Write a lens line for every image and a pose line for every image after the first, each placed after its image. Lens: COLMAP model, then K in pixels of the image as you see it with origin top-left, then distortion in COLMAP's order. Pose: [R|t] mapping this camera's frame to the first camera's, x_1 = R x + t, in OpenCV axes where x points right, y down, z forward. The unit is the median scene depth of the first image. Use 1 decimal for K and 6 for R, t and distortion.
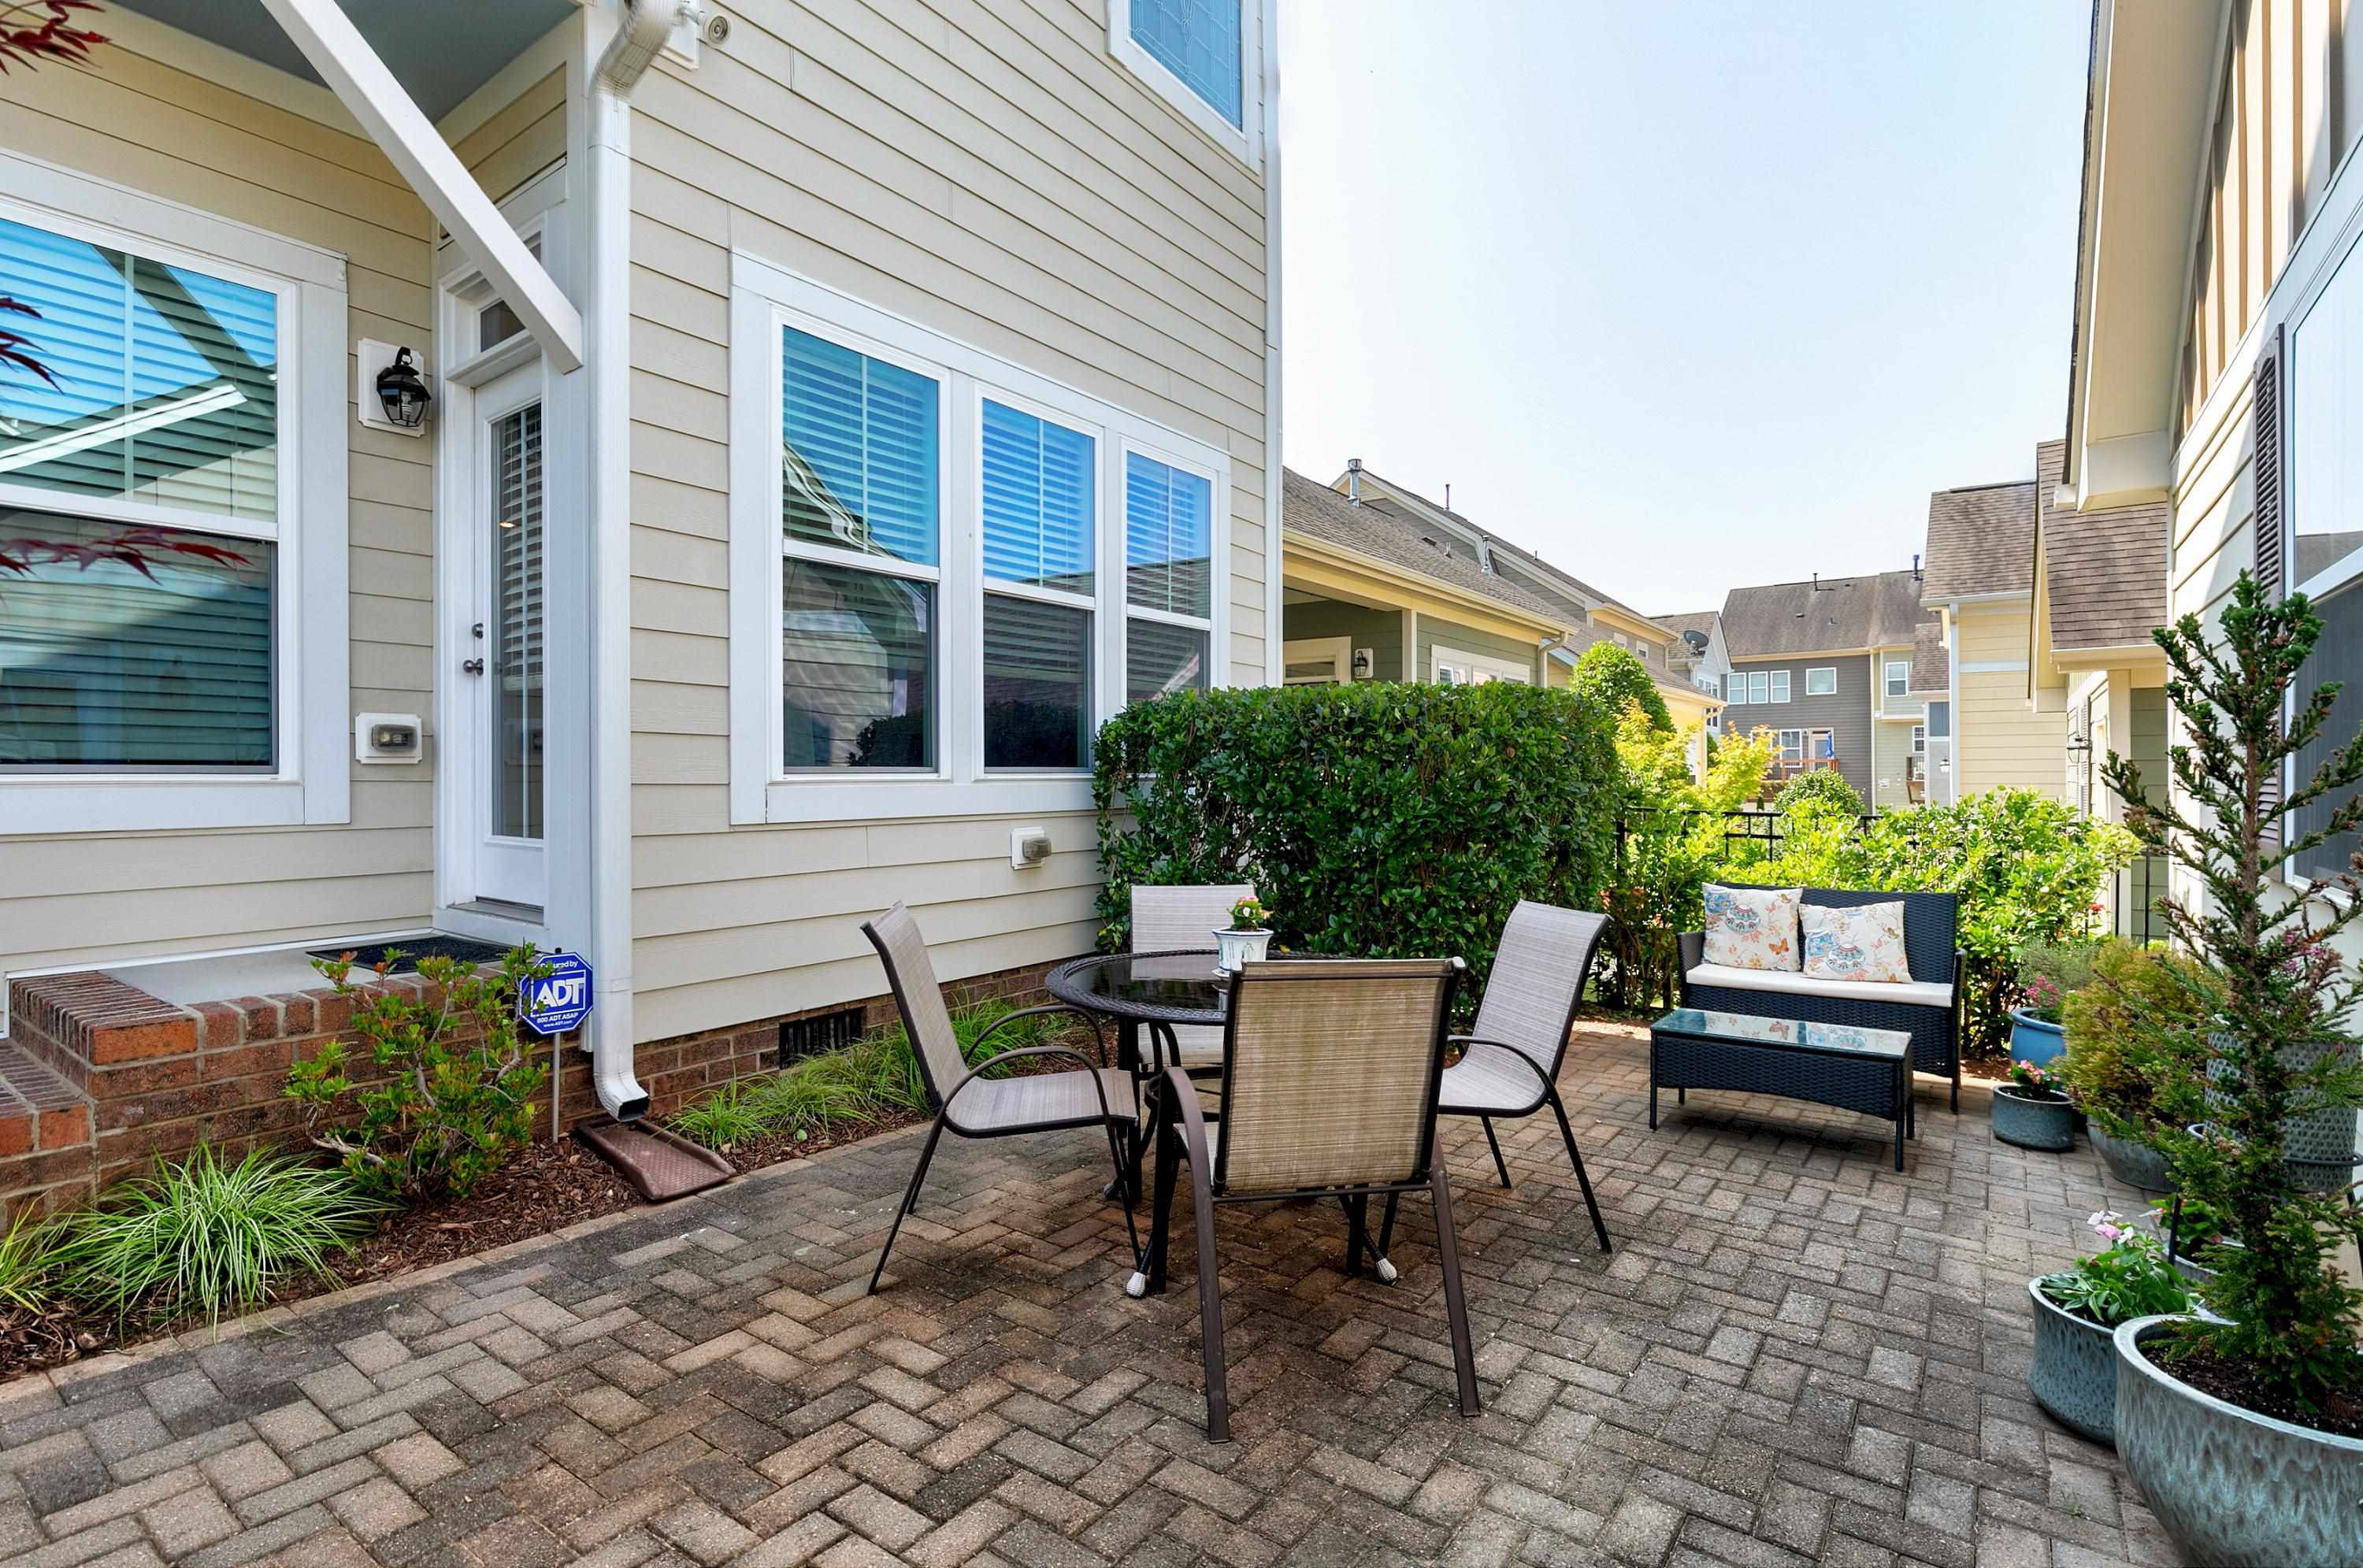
lens RADIAL K [[1140.2, 0, 1151.5], [0, 1140.2, 779.0], [0, 0, 1]] dist [-0.000215, -0.000293]
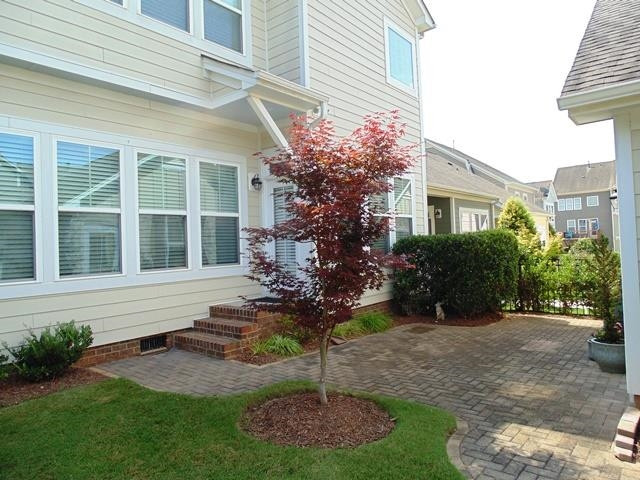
lens RADIAL K [[432.4, 0, 319.7], [0, 432.4, 236.5], [0, 0, 1]] dist [-0.031380, 0.001619]
pose [[0.998415, -0.034584, -0.044411, -0.283208], [0.033697, 0.999220, -0.020577, -0.062449], [0.045088, 0.019048, 0.998801, -0.697678]]
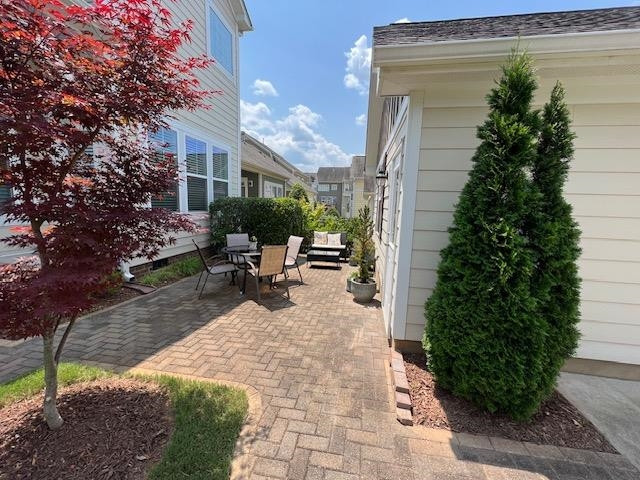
lens RADIAL K [[257.6, 0, 322.3], [0, 257.6, 242.1], [0, 0, 1]] dist [0.001455, 0.000037]
pose [[0.883137, -0.035567, 0.467766, -0.173029], [-0.034384, 0.989532, 0.140156, -0.059981], [-0.467854, -0.139861, 0.872669, -0.325859]]
